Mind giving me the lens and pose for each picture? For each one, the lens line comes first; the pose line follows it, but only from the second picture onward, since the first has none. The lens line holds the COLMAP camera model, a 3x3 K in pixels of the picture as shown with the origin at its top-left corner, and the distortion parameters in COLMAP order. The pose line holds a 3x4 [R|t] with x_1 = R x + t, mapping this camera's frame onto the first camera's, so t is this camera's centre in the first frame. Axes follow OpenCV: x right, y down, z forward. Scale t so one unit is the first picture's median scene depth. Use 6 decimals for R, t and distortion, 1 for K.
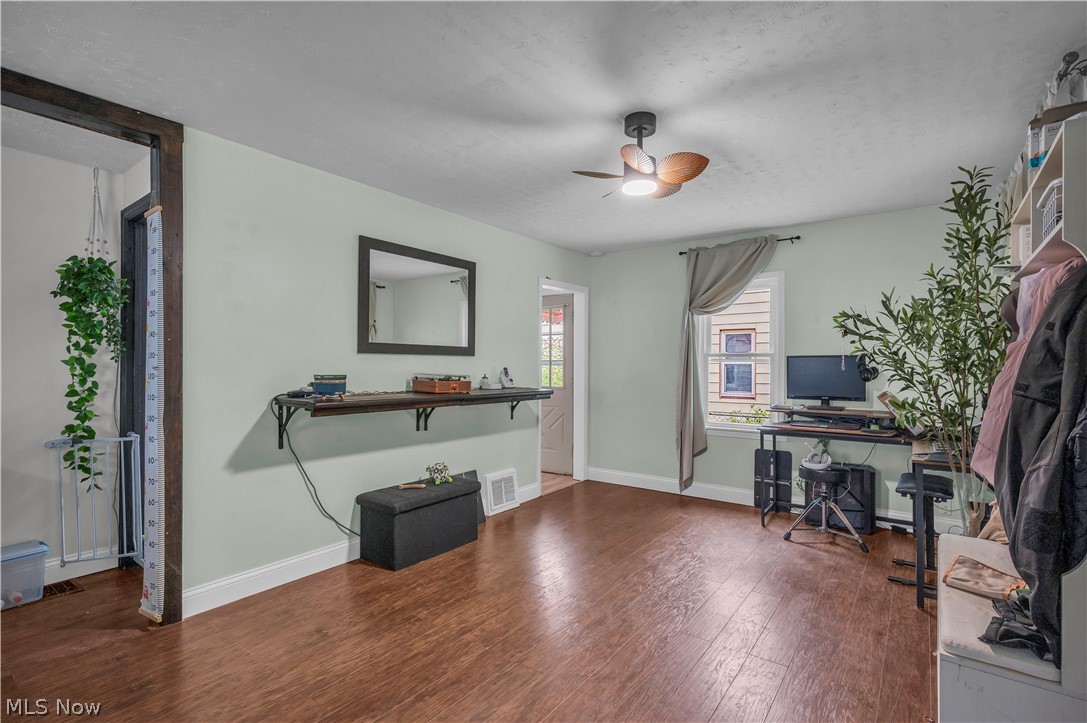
lens RADIAL K [[507.0, 0, 545.6], [0, 507.0, 366.0], [0, 0, 1]] dist [-0.001736, -0.000149]
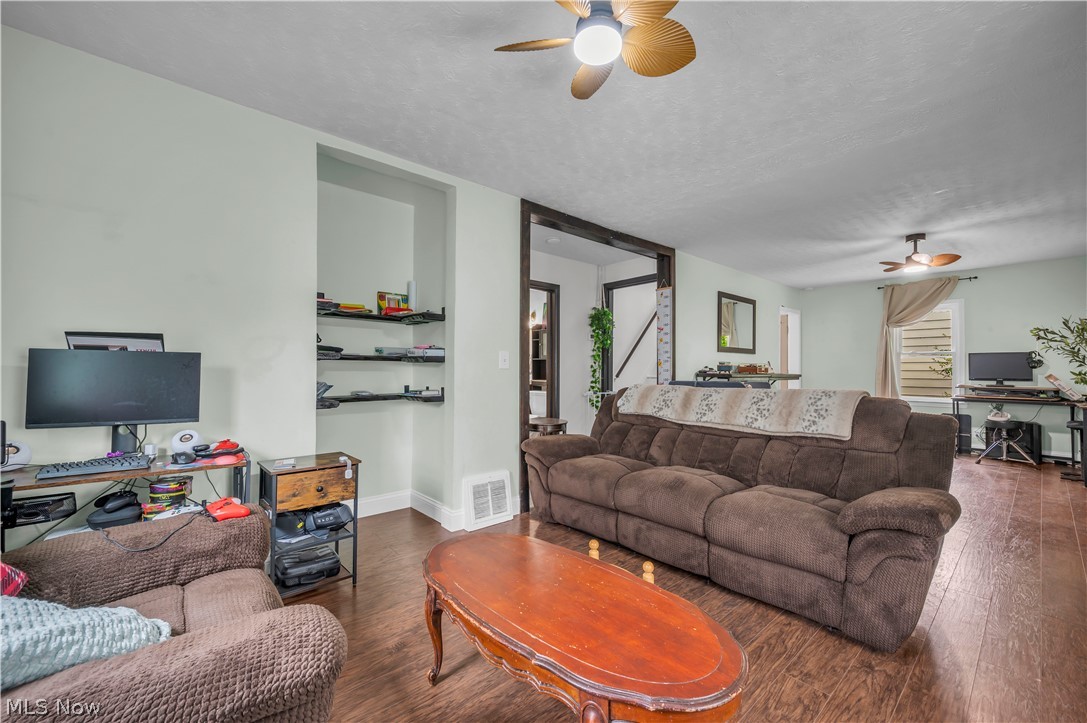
lens RADIAL K [[438.3, 0, 541.0], [0, 438.3, 363.9], [0, 0, 1]] dist [0.000589, -0.000015]
pose [[0.978676, -0.001129, -0.205406, -0.597905], [-0.001503, 0.999919, -0.012657, 0.036206], [0.205404, 0.012696, 0.978595, -0.665358]]
